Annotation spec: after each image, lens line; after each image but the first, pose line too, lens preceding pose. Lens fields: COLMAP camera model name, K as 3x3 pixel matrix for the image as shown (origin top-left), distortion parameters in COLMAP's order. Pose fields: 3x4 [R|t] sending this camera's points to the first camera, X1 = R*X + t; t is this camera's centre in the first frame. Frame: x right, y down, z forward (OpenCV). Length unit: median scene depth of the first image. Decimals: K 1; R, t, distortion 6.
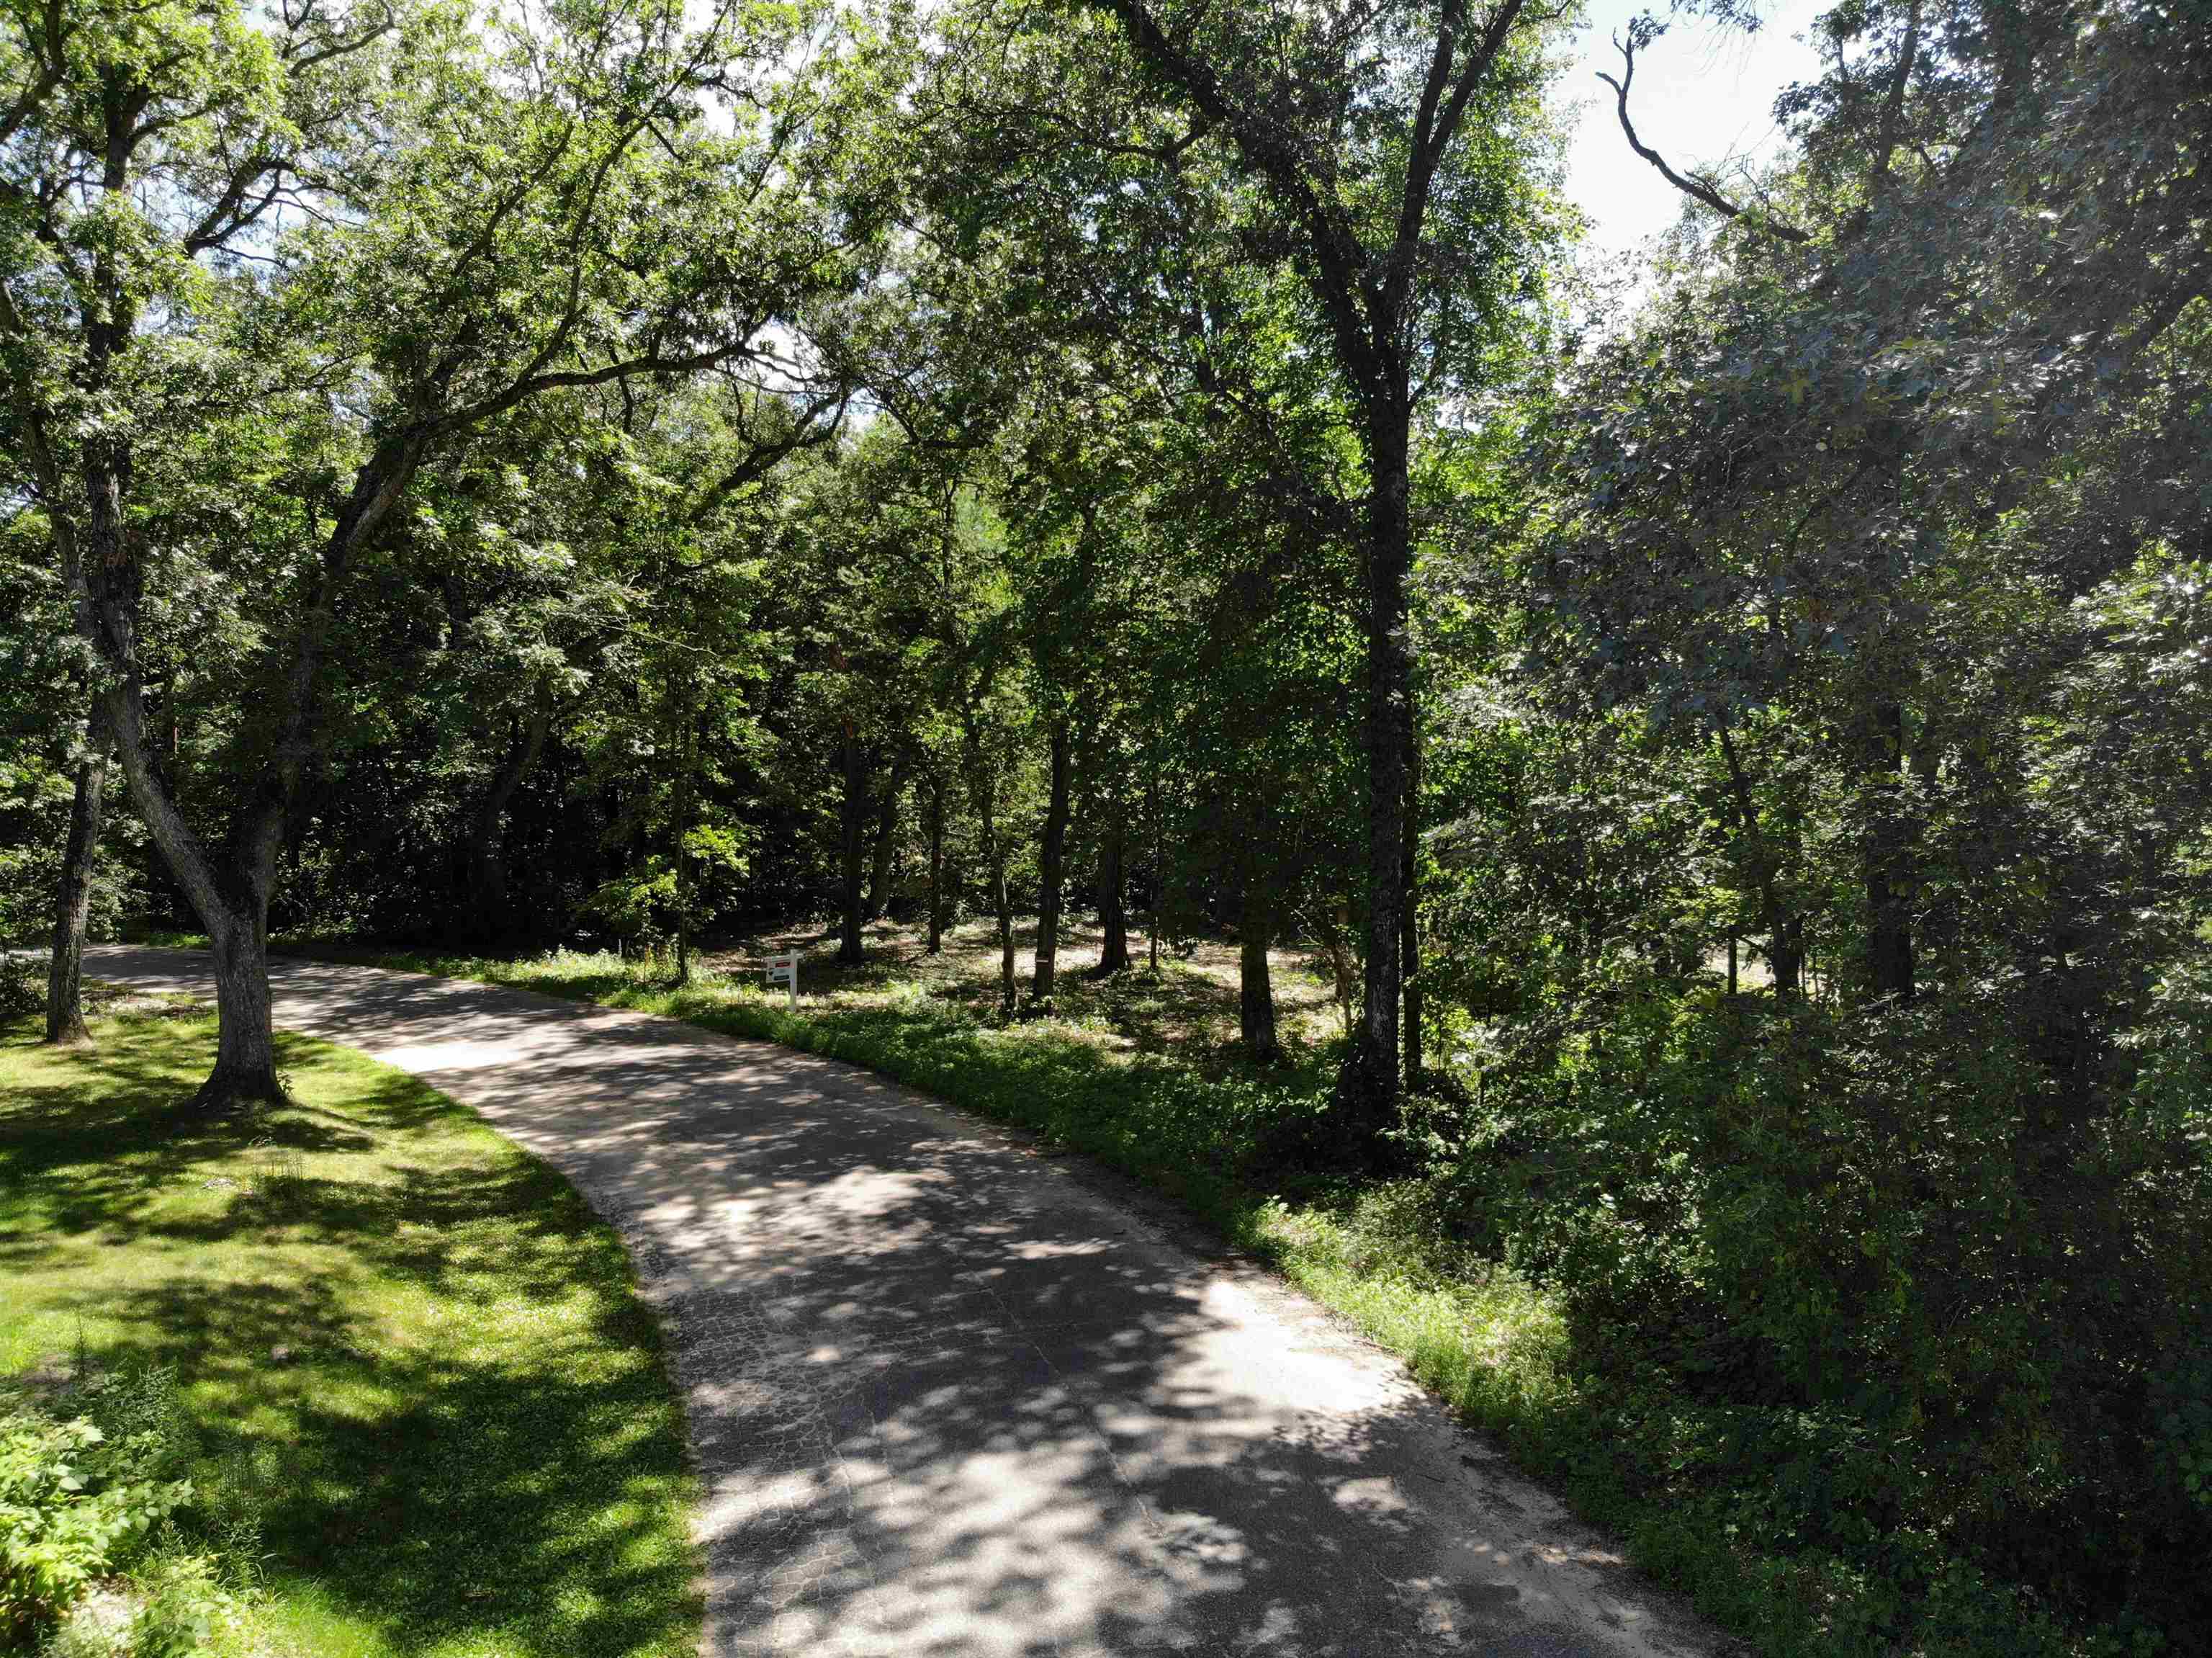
lens RADIAL K [[1638.7, 0, 1092.8], [0, 1638.7, 817.1], [0, 0, 1]] dist [0.236688, -0.564069]
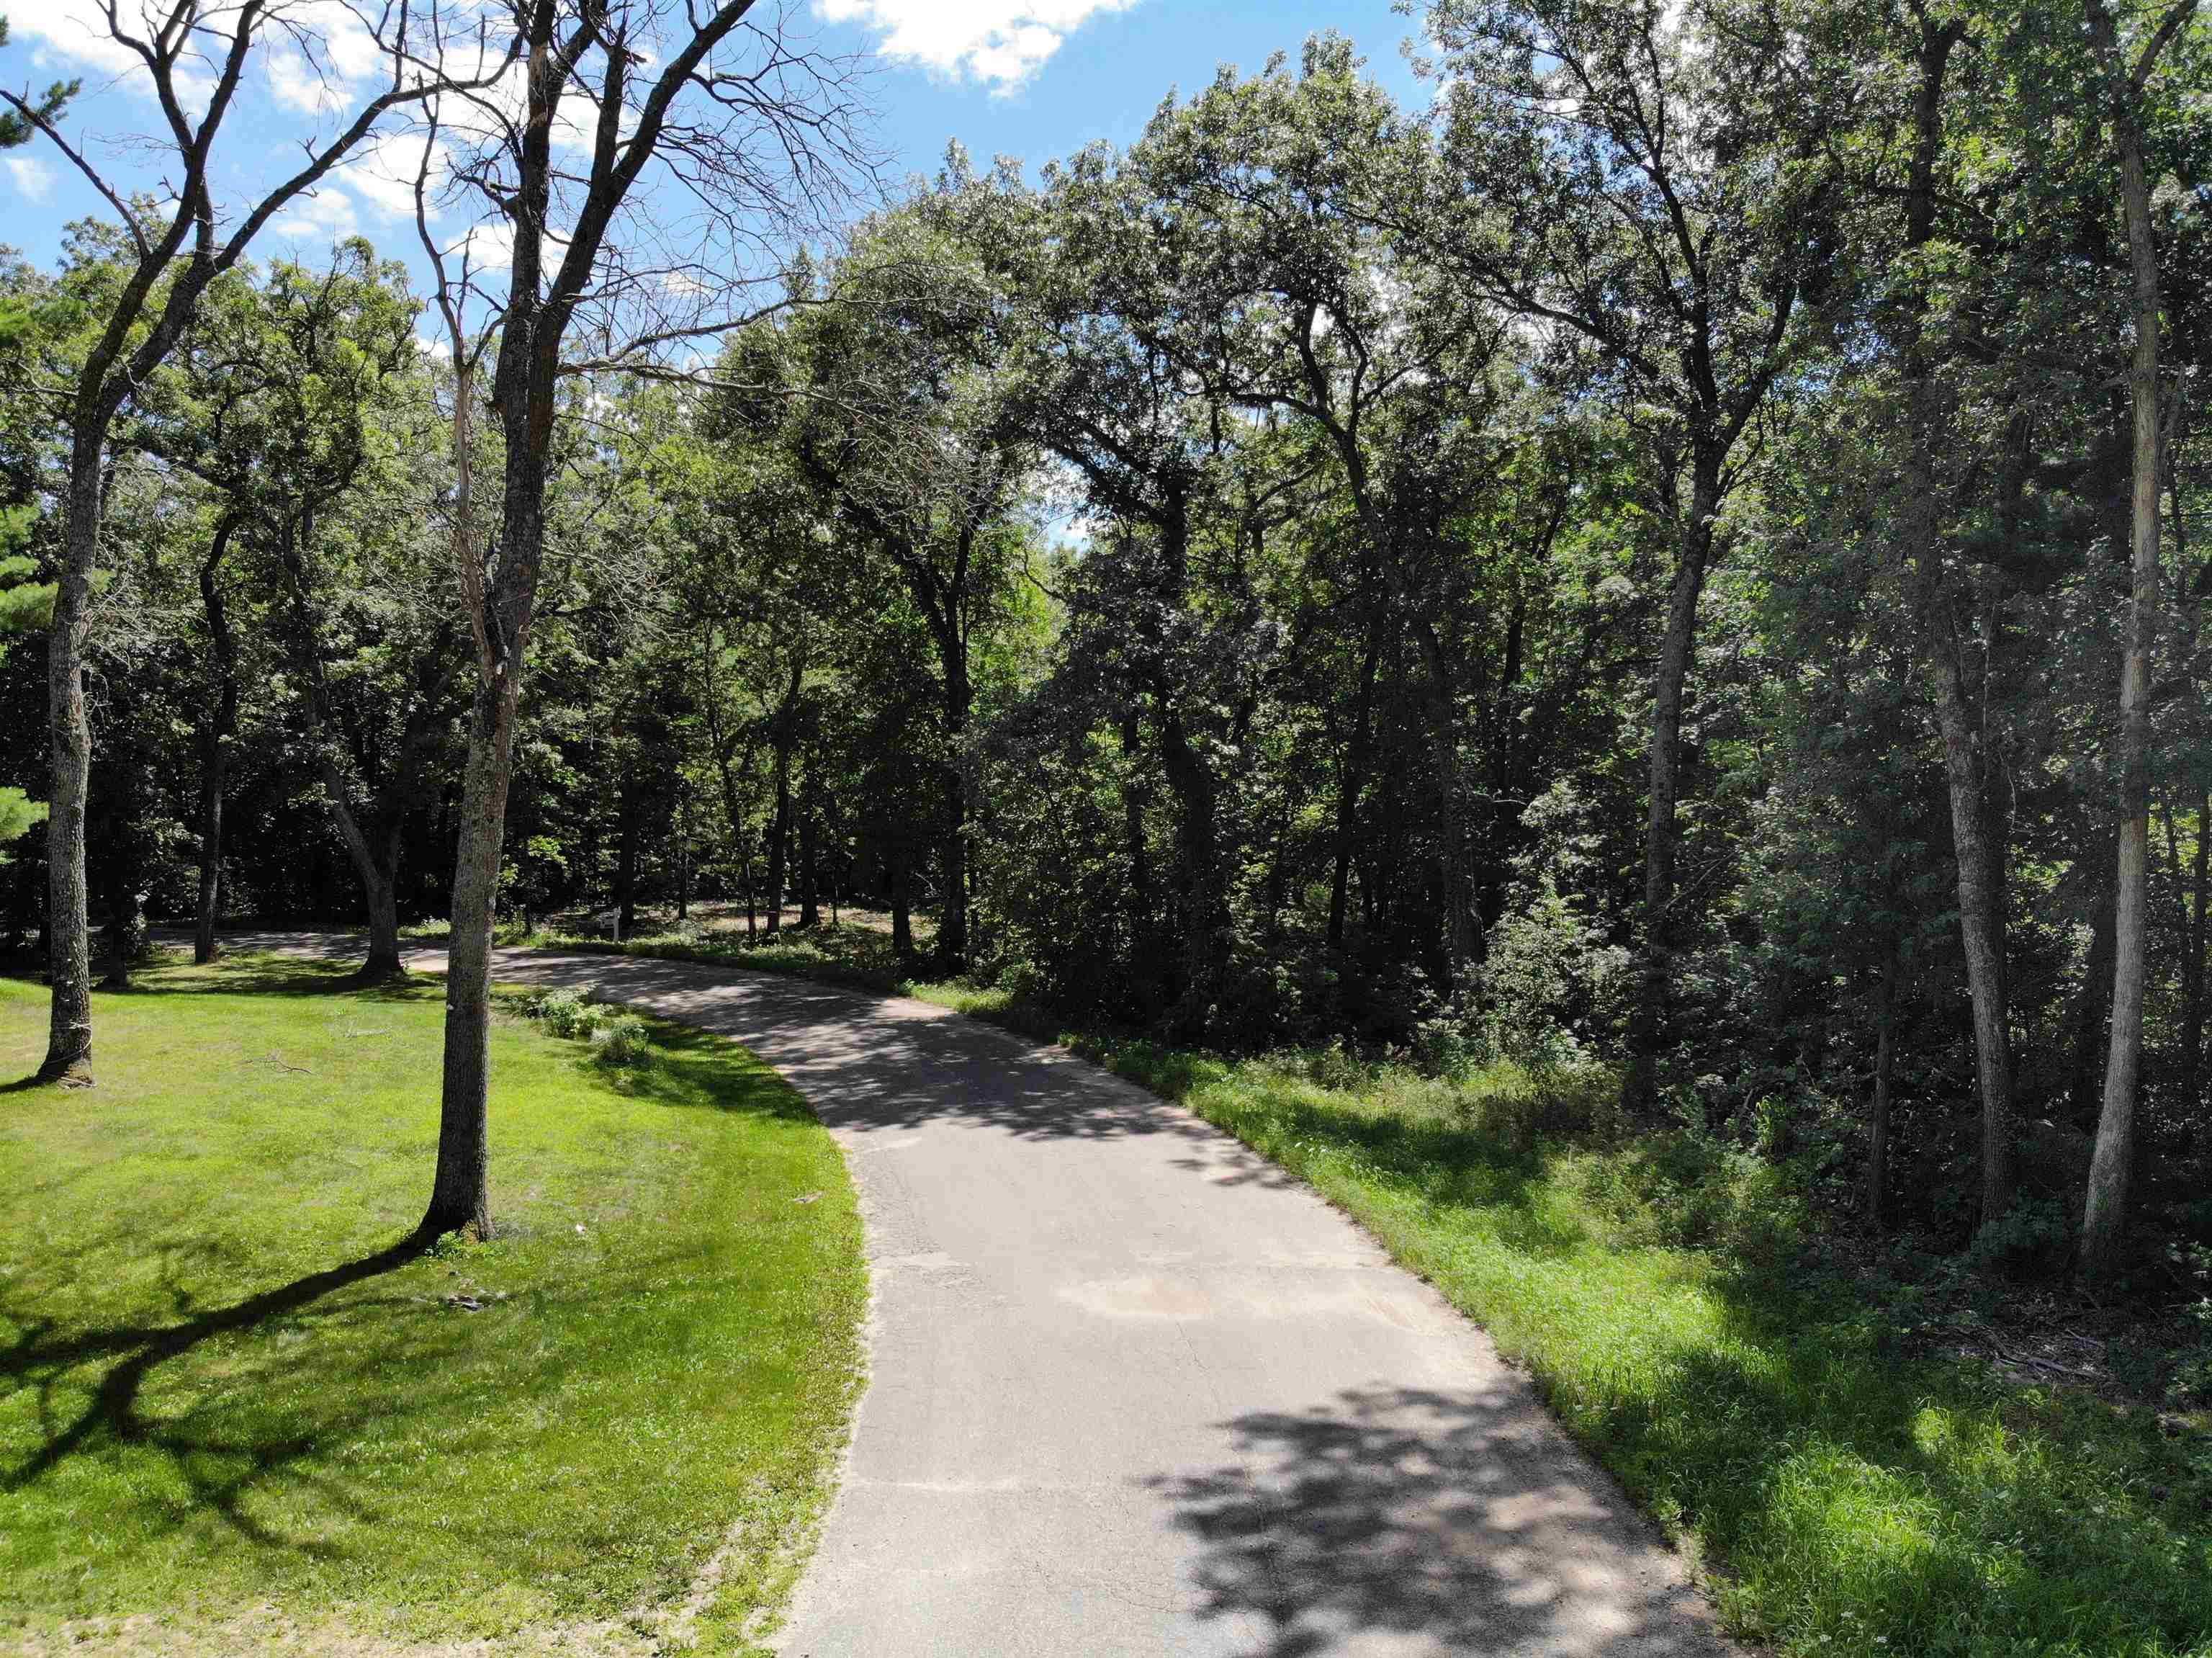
lens RADIAL K [[1634.5, 0, 1139.5], [0, 1634.5, 829.6], [0, 0, 1]] dist [0.024695, -0.115100]
pose [[0.970221, -0.015119, 0.241748, -0.063380], [0.014880, 0.999885, 0.002818, 0.004623], [-0.241763, 0.000863, 0.970335, -0.640381]]
